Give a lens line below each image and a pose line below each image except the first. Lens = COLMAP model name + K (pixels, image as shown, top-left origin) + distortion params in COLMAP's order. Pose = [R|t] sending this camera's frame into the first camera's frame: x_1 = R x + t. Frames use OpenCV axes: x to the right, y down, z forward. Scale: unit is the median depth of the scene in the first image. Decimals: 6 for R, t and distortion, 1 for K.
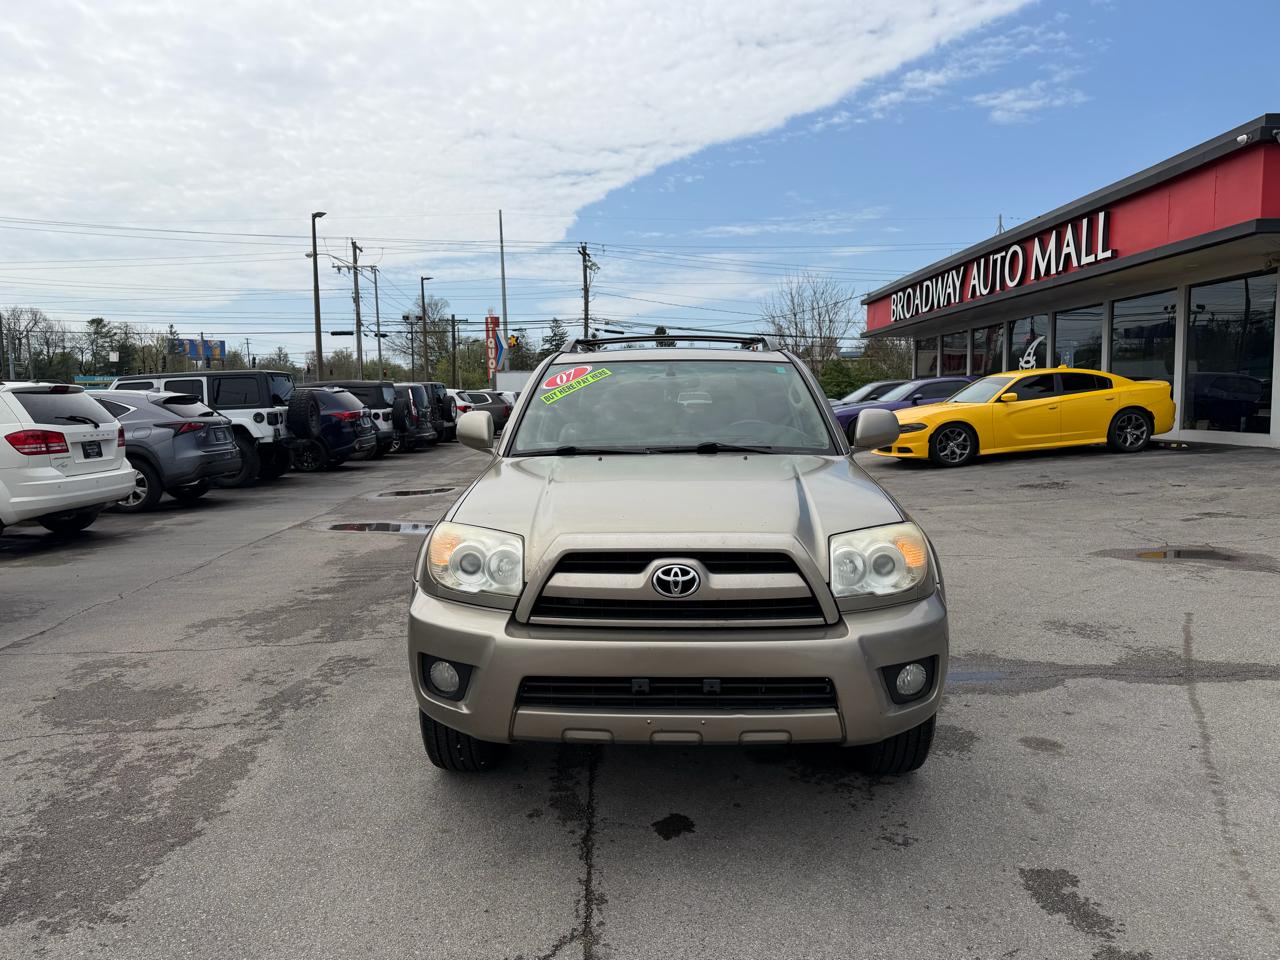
lens RADIAL K [[896.1, 0, 639.5], [0, 896.1, 504.9], [0, 0, 1]] dist [0.034374, -0.040919]
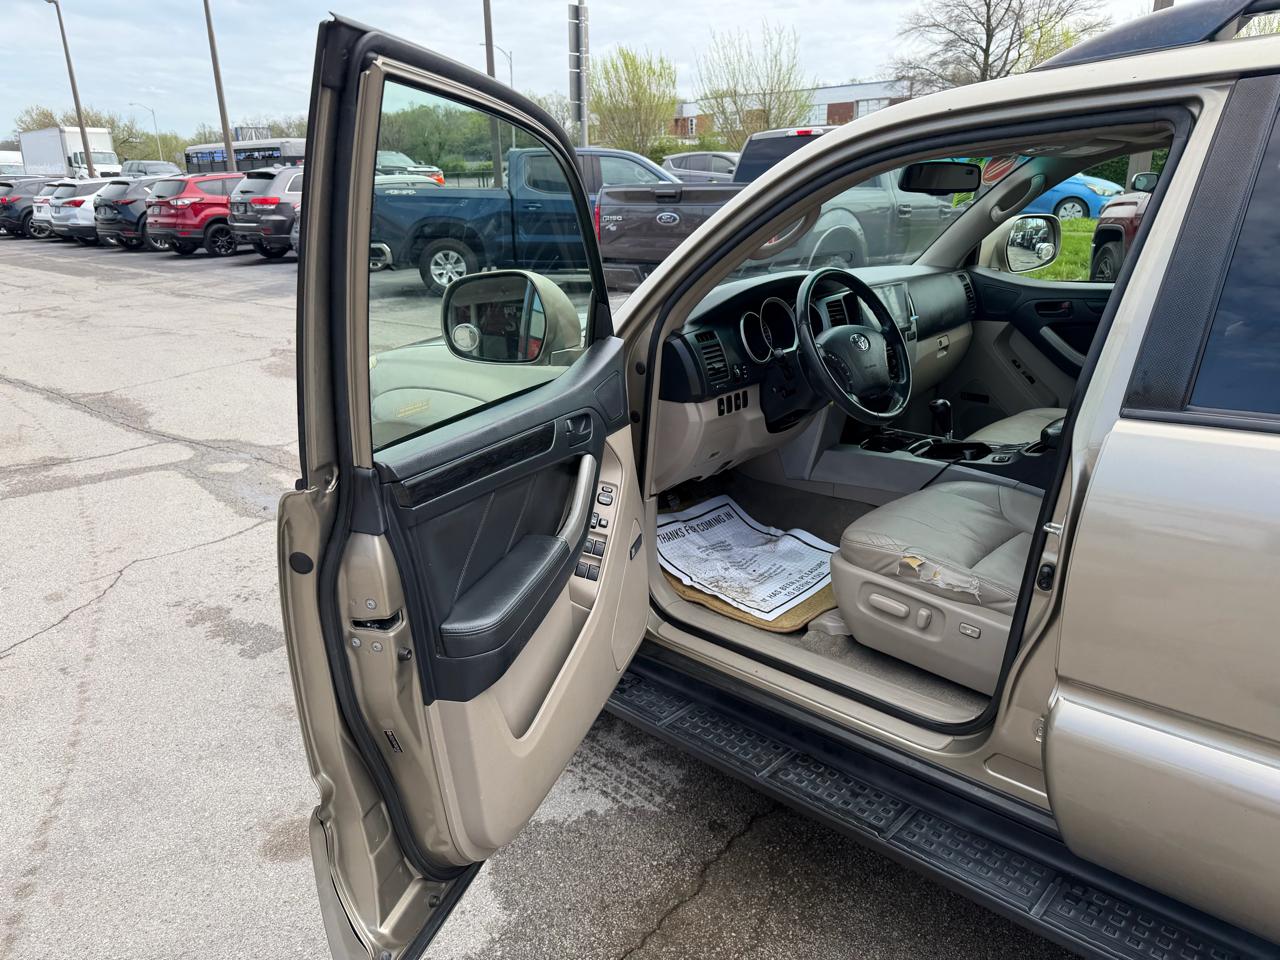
lens RADIAL K [[896.1, 0, 629.7], [0, 896.1, 476.8], [0, 0, 1]] dist [0.034374, -0.040919]
pose [[-0.670260, 0.257474, -0.696030, 0.602343], [-0.063013, 0.914755, 0.399065, -0.191029], [0.739446, 0.311336, -0.596900, 1.335565]]
